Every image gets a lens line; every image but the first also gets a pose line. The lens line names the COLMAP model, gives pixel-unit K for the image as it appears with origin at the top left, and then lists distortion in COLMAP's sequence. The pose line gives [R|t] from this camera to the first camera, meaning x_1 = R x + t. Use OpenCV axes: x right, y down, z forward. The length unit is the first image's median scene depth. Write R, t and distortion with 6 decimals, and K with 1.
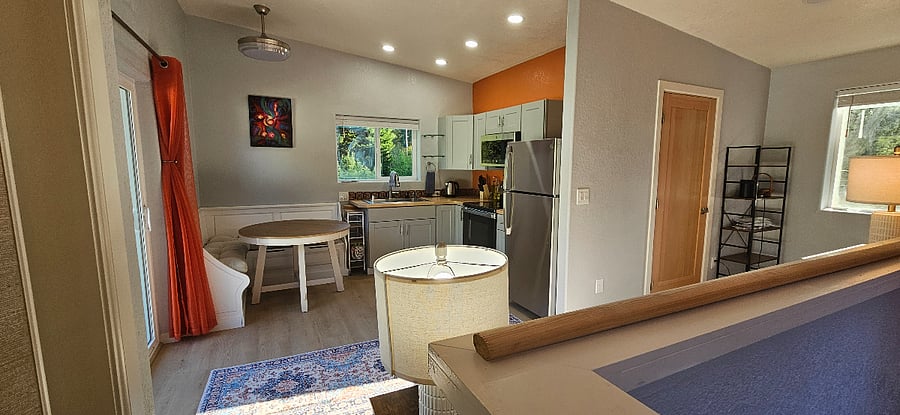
lens RADIAL K [[368.9, 0, 452.3], [0, 368.9, 209.3], [0, 0, 1]] dist [-0.003683, 0.000064]
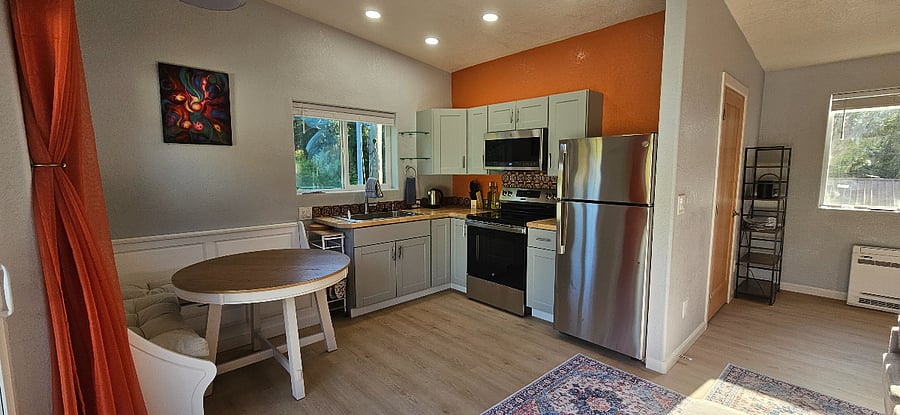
lens RADIAL K [[368.9, 0, 448.4], [0, 368.9, 209.6], [0, 0, 1]] dist [-0.003683, 0.000064]
pose [[0.958921, -0.039458, 0.280916, -0.250685], [0.043073, 0.999049, -0.006702, -0.027052], [-0.280385, 0.018527, 0.959709, 0.239737]]
